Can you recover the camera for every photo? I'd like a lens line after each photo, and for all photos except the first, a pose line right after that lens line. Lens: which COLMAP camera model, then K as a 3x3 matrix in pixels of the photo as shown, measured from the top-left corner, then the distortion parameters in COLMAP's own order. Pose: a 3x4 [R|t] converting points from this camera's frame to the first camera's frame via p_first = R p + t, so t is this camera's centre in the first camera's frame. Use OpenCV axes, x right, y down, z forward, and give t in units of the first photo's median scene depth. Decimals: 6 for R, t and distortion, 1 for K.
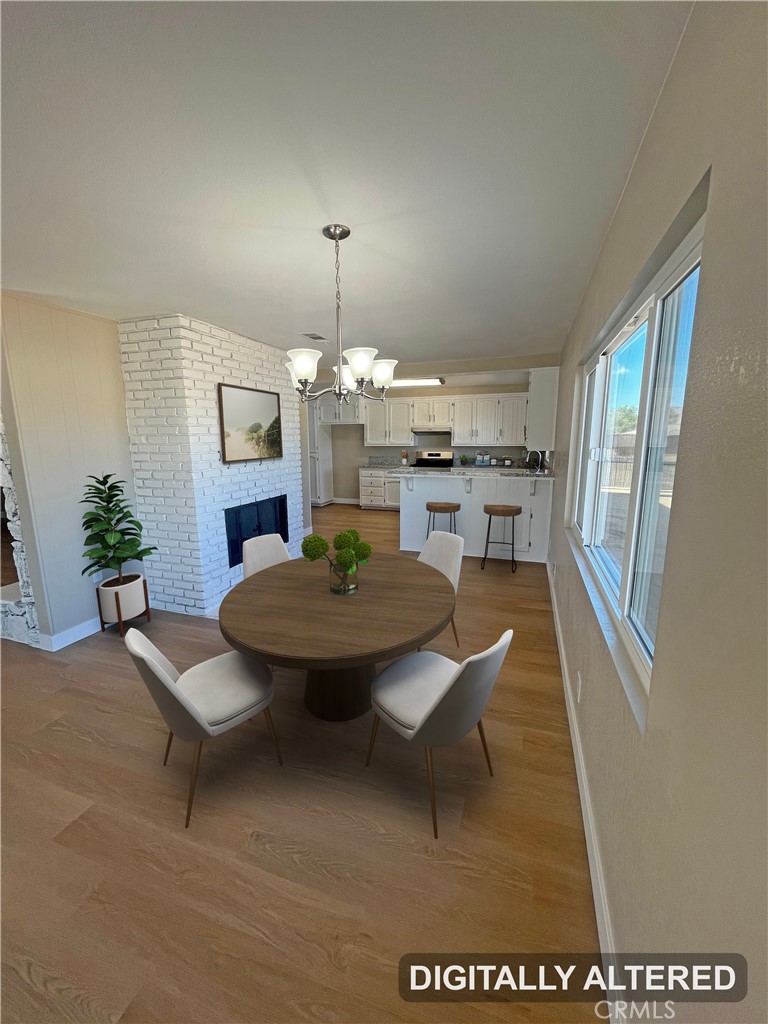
lens RADIAL K [[416.9, 0, 356.6], [0, 416.9, 511.6], [0, 0, 1]] dist [-0.009509, 0.000100]
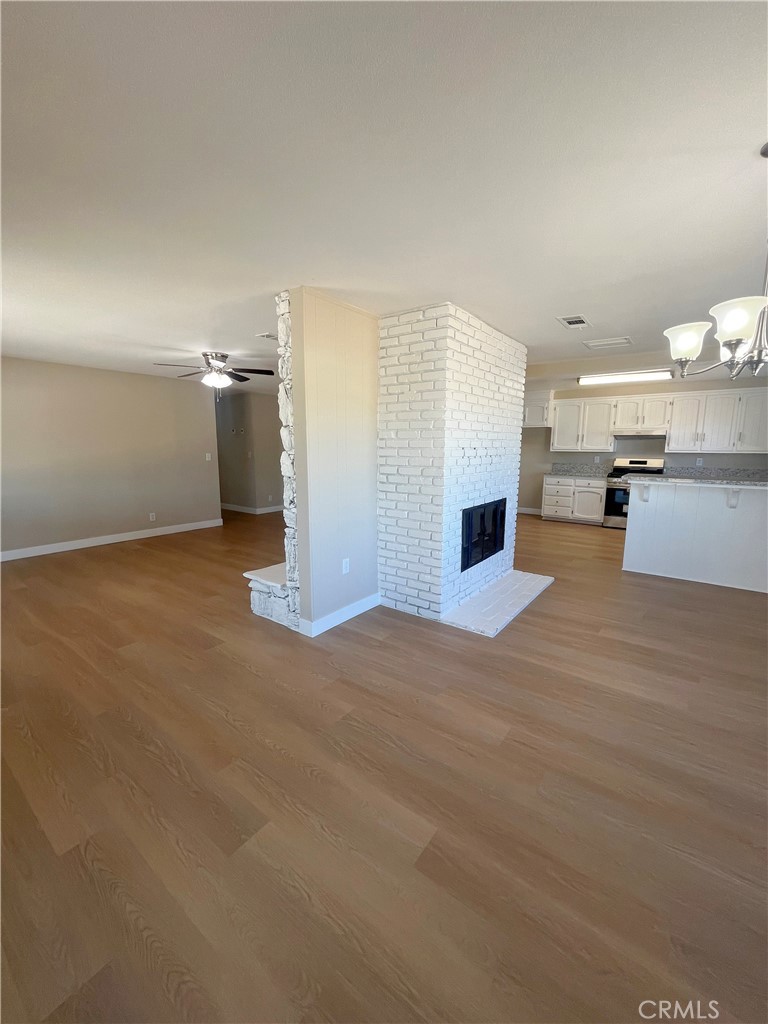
lens RADIAL K [[416.9, 0, 369.8], [0, 416.9, 510.0], [0, 0, 1]] dist [-0.009509, 0.000100]
pose [[0.947795, 0.057115, -0.313723, -0.238810], [-0.063168, 0.997961, -0.009154, 0.018619], [0.312560, 0.028494, 0.949471, 0.043905]]
